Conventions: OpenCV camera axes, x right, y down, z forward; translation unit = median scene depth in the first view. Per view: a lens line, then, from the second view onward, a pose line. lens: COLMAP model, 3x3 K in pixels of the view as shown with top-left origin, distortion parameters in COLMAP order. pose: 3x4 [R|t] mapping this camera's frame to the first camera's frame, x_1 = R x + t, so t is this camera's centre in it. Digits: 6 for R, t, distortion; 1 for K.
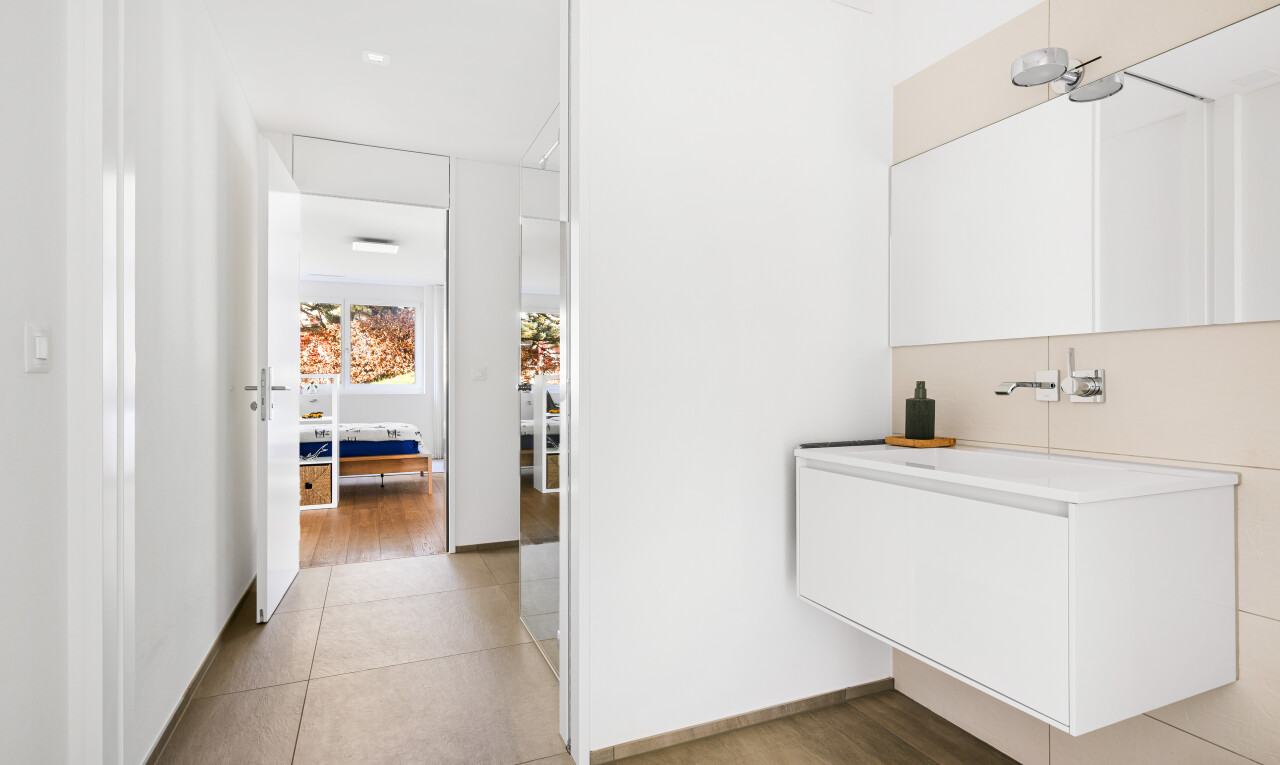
lens RADIAL K [[602.1, 0, 640.8], [0, 602.1, 382.9], [0, 0, 1]] dist [0.001723, -0.000112]
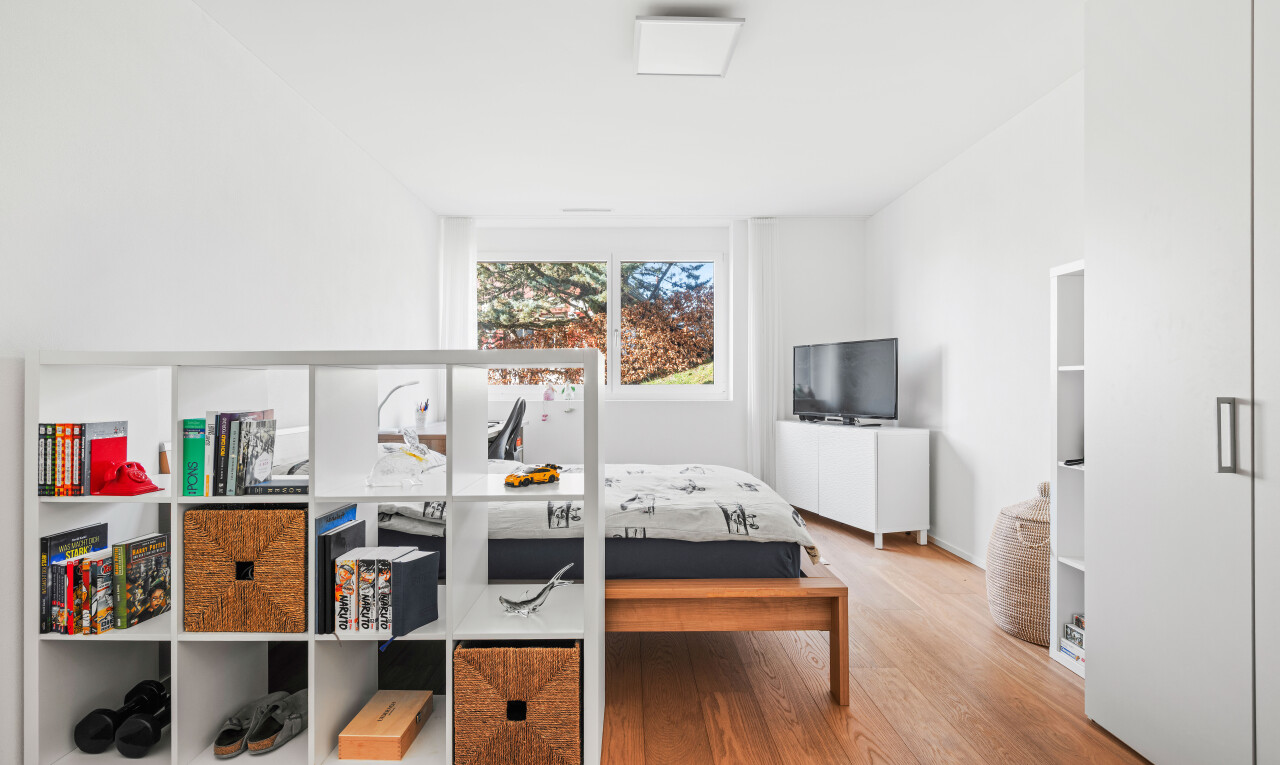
lens RADIAL K [[602.1, 0, 639.9], [0, 602.1, 383.6], [0, 0, 1]] dist [0.001723, -0.000112]
pose [[0.918395, -0.004002, -0.395645, -0.129271], [0.003632, 0.999992, -0.001682, 0.001164], [0.395649, 0.000108, 0.918402, 0.258803]]
